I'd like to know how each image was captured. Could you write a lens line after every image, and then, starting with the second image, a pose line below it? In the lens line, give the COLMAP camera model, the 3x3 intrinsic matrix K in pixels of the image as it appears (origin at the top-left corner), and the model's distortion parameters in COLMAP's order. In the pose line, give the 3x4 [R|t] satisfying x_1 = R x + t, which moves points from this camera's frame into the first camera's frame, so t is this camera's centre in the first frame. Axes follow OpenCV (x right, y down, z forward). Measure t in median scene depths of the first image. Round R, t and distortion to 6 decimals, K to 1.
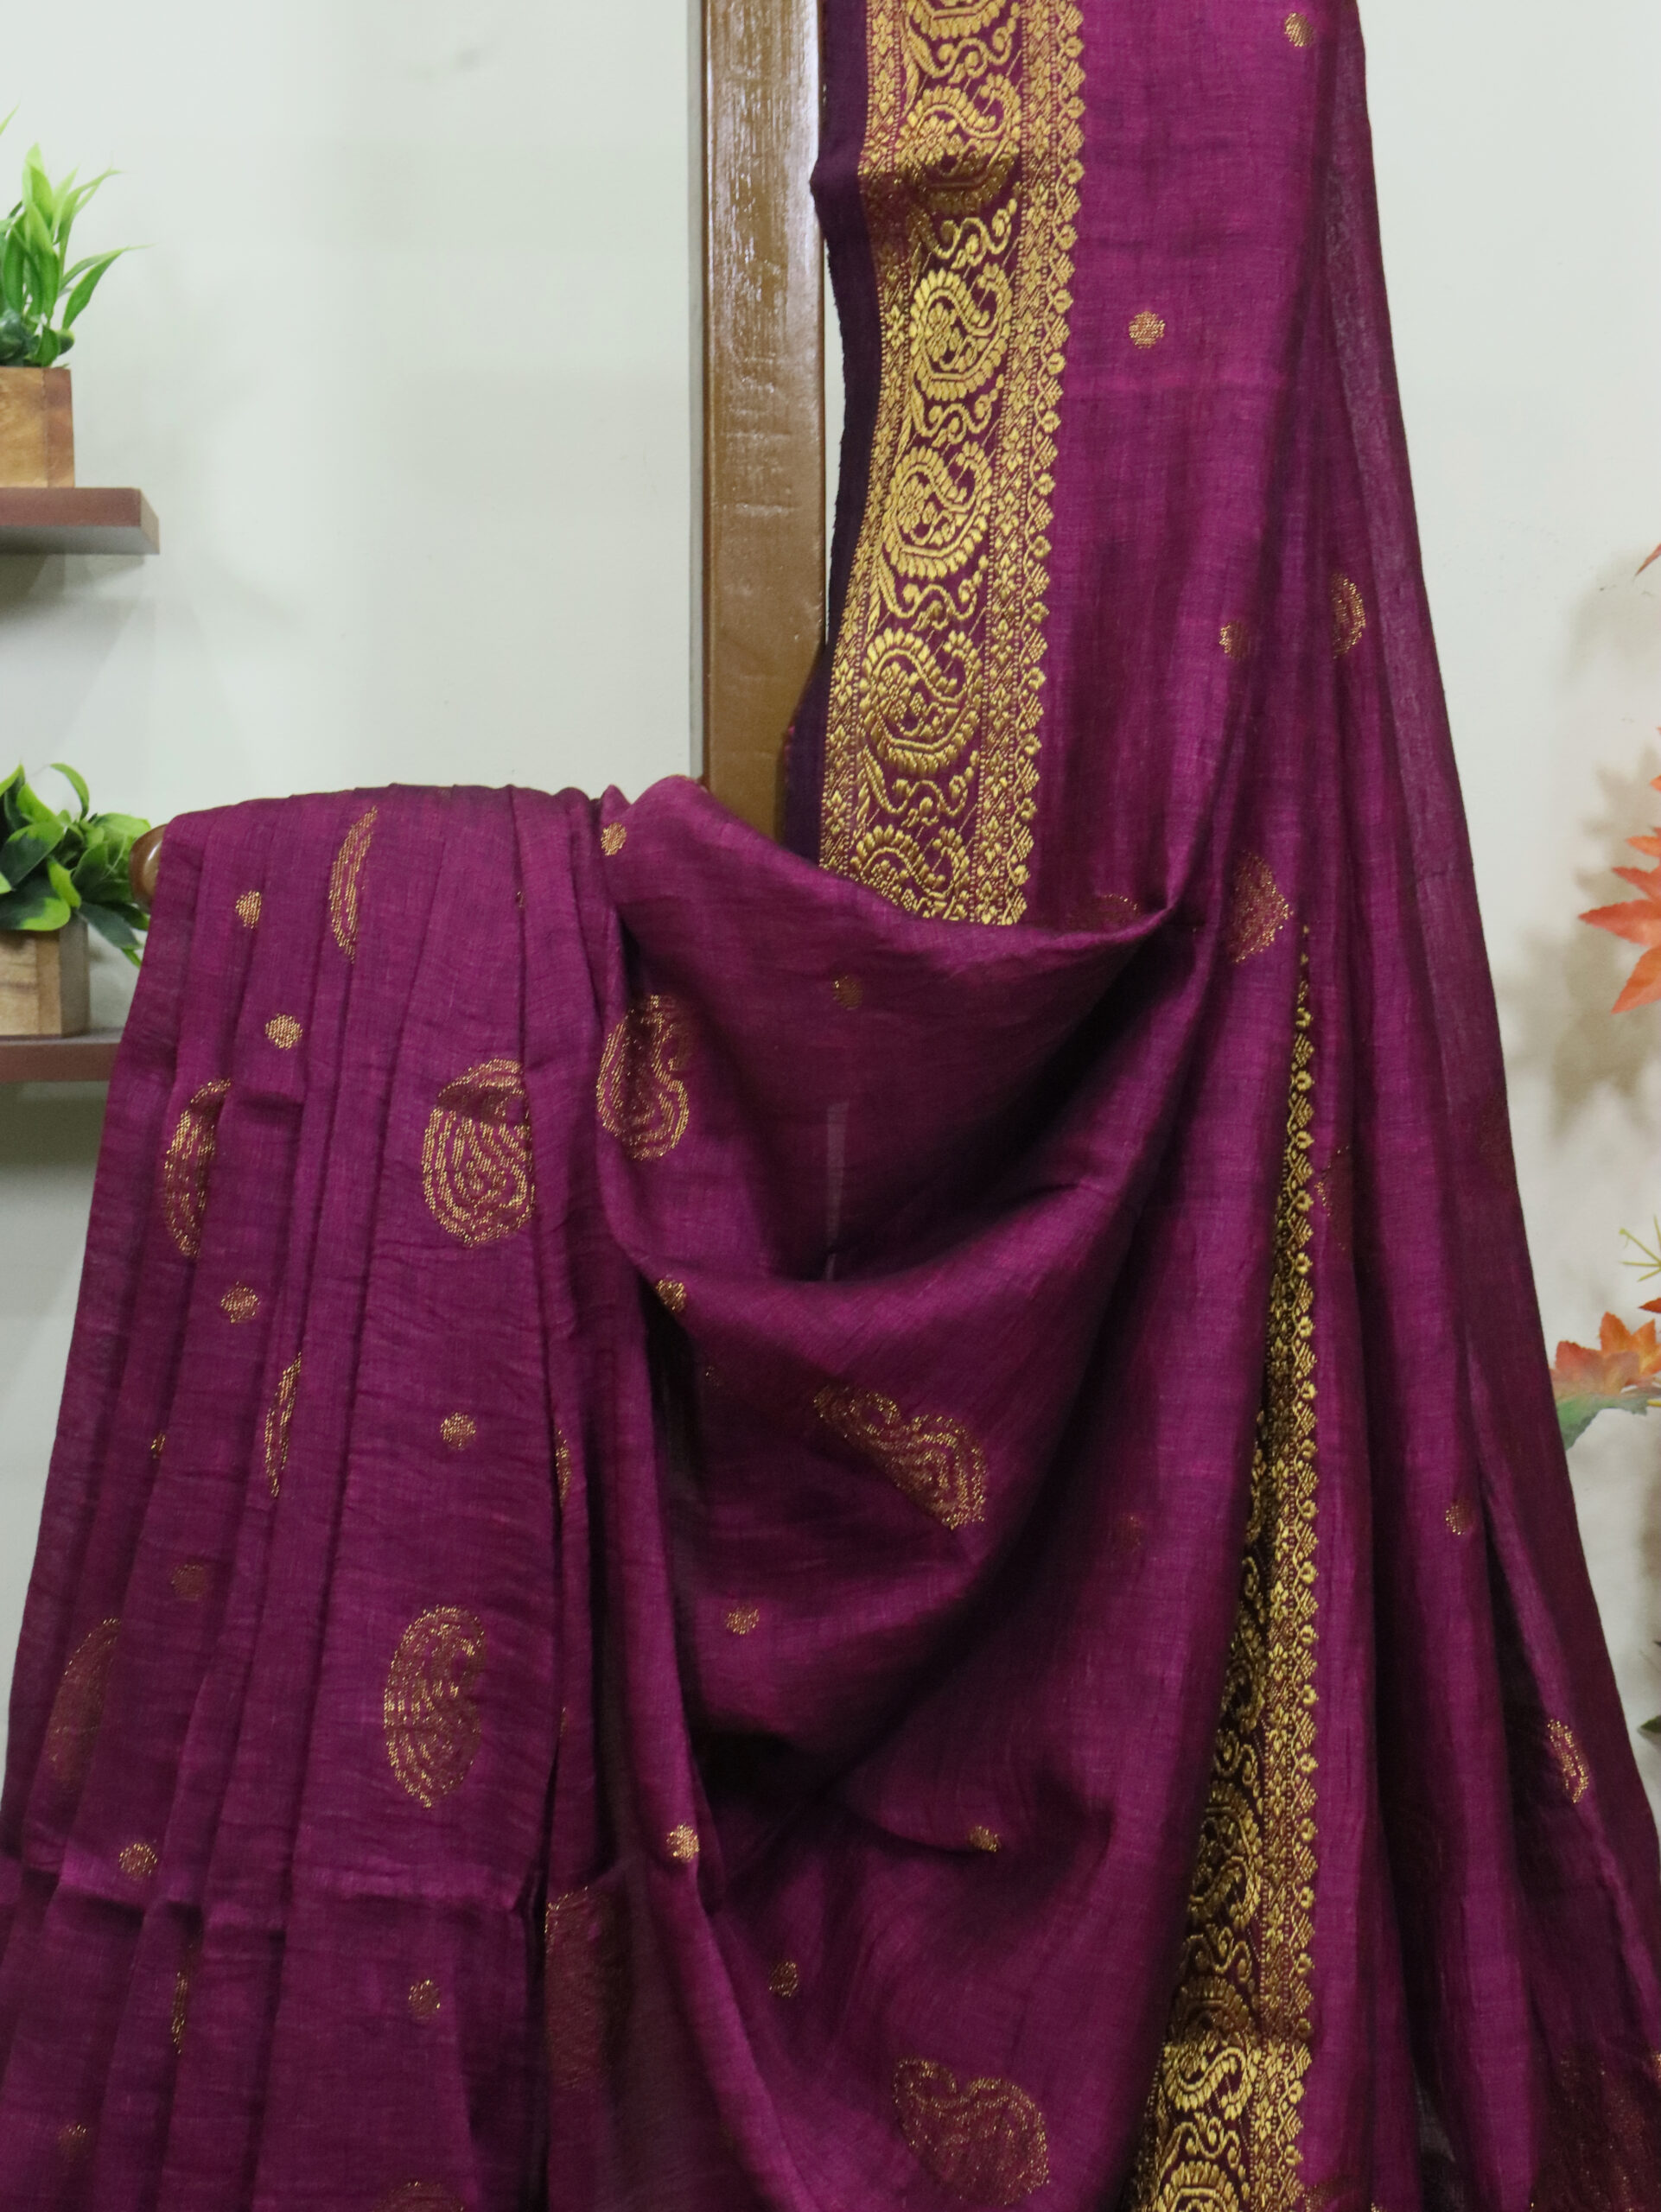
lens RADIAL K [[3606.9, 0, 830.5], [0, 3606.9, 1106.0], [0, 0, 1]] dist [0.061694, 0.144987]
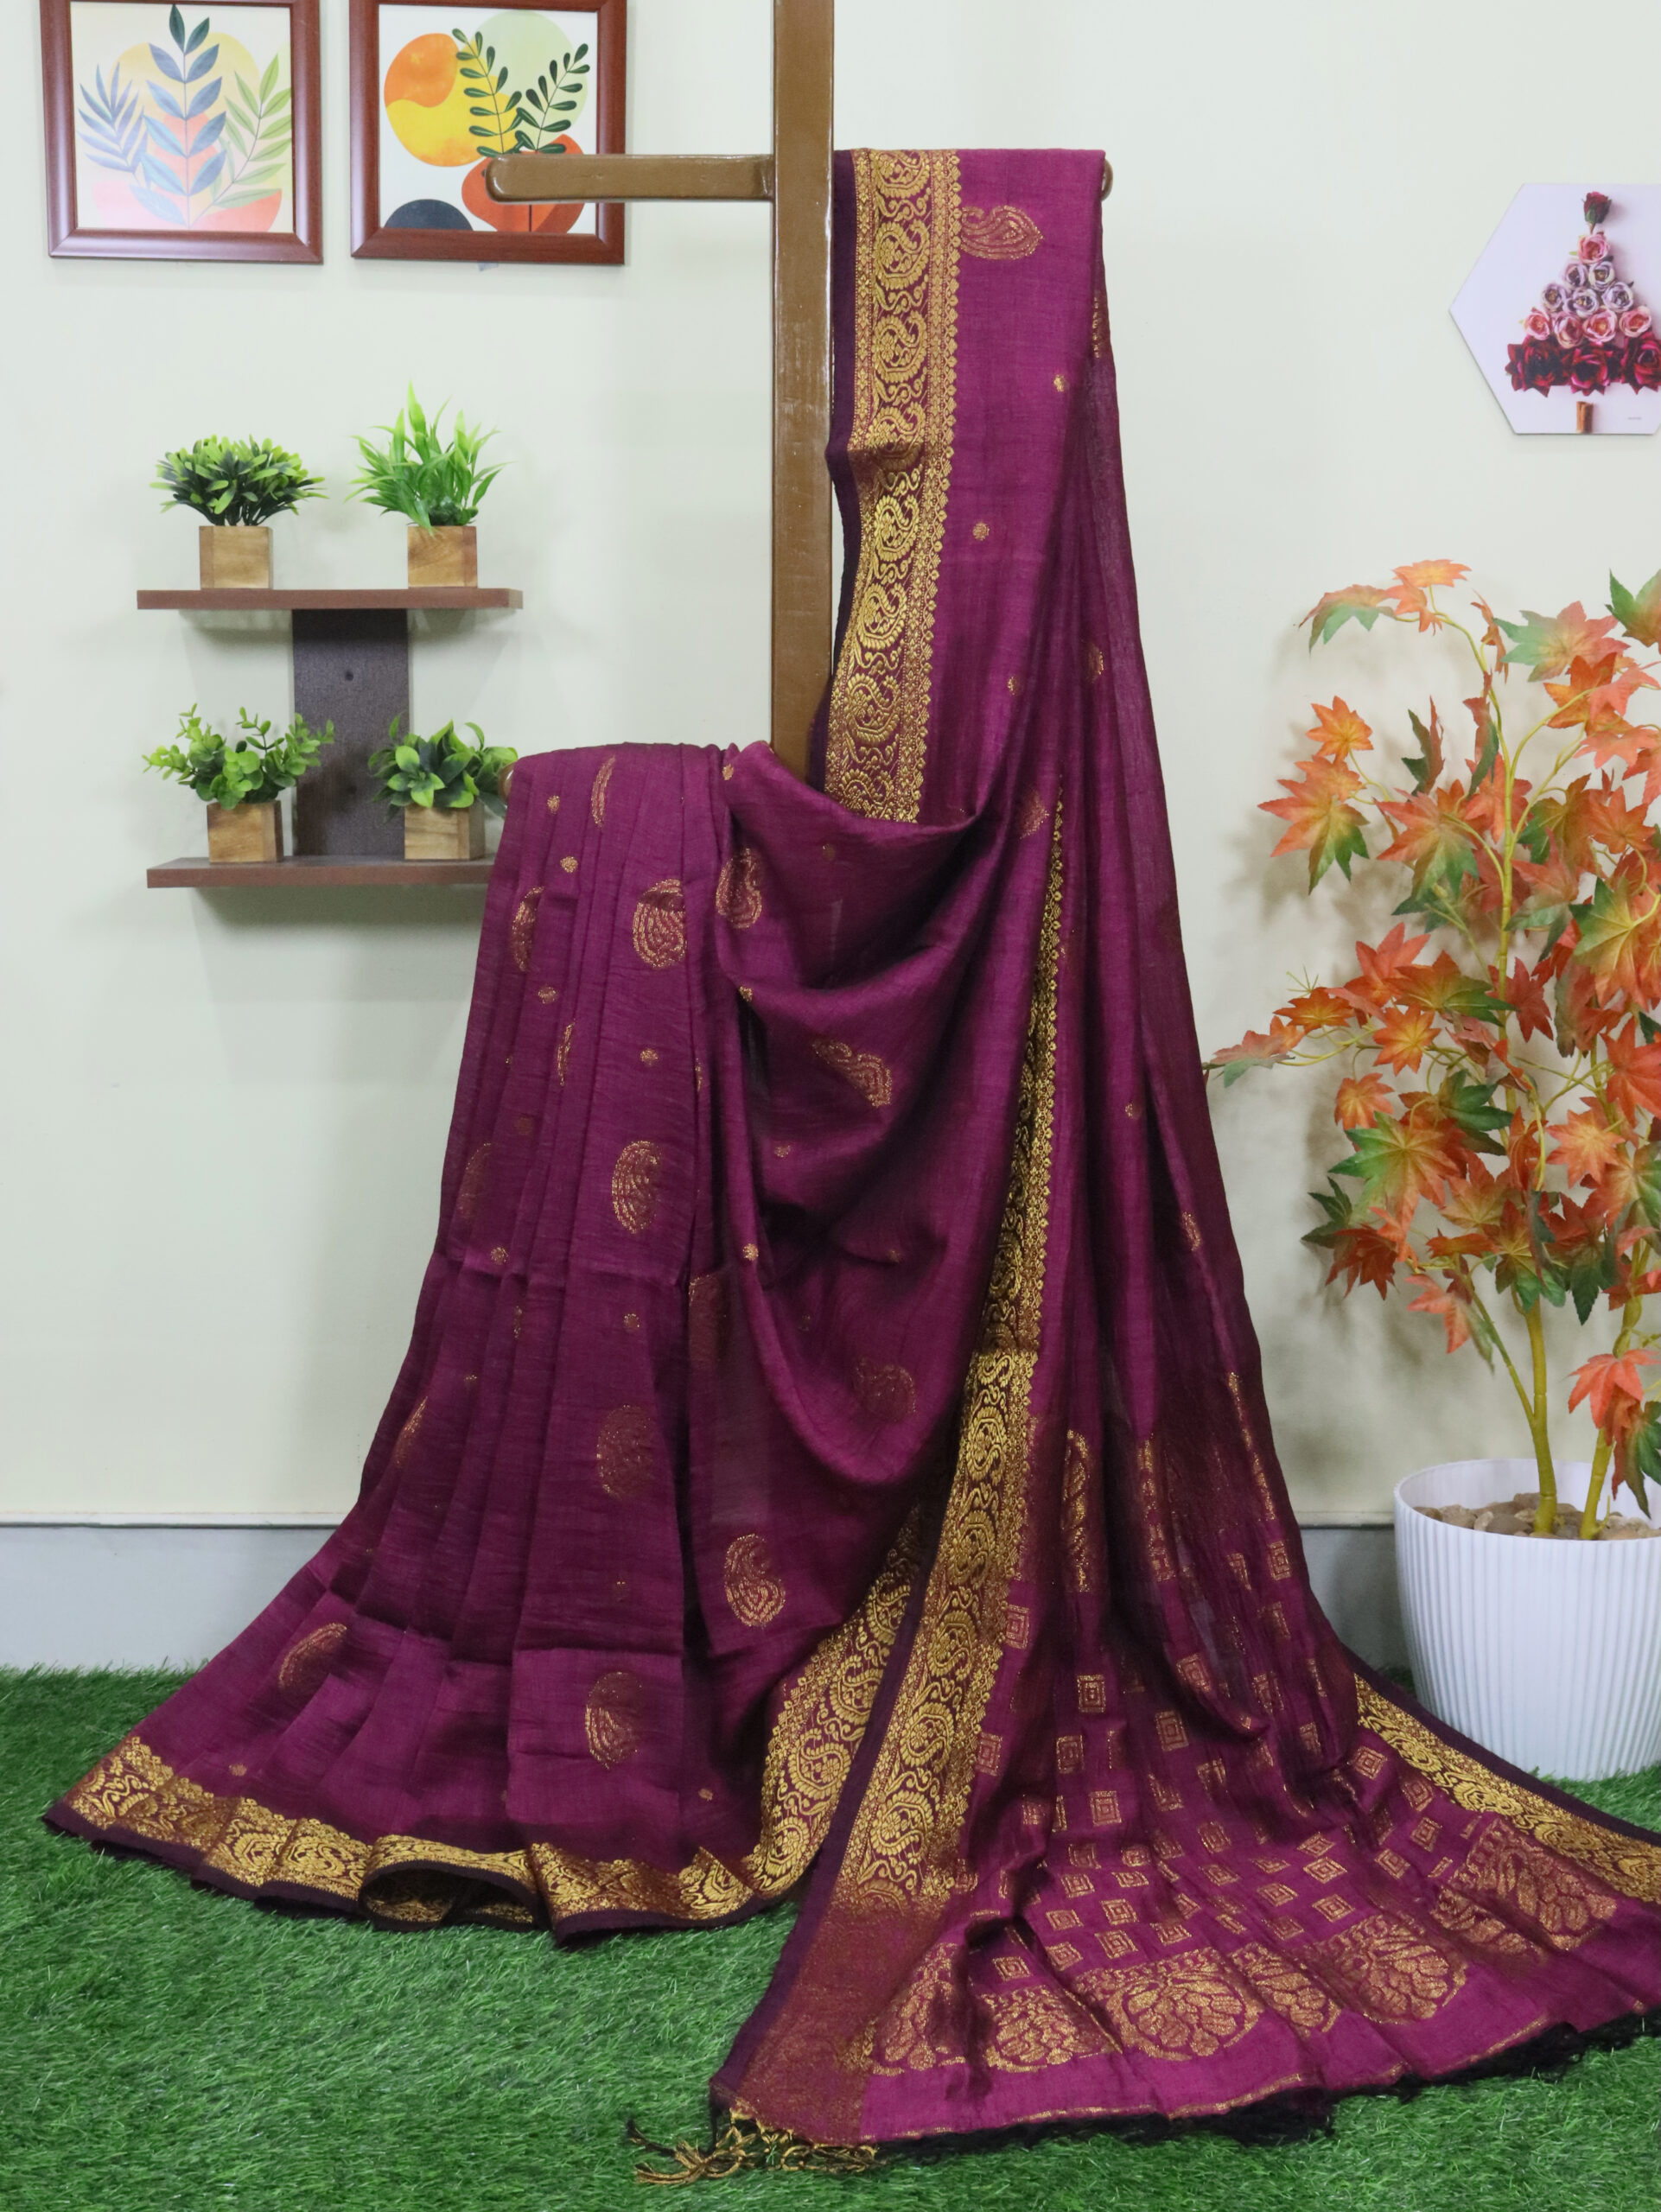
lens RADIAL K [[2790.1, 0, 830.5], [0, 2790.1, 1106.0], [0, 0, 1]] dist [-0.037222, -0.005875]
pose [[0.994745, 0.023801, -0.099574, 0.163686], [-0.014981, 0.995972, 0.088406, -0.026469], [0.101277, -0.086450, 0.991095, -0.595124]]
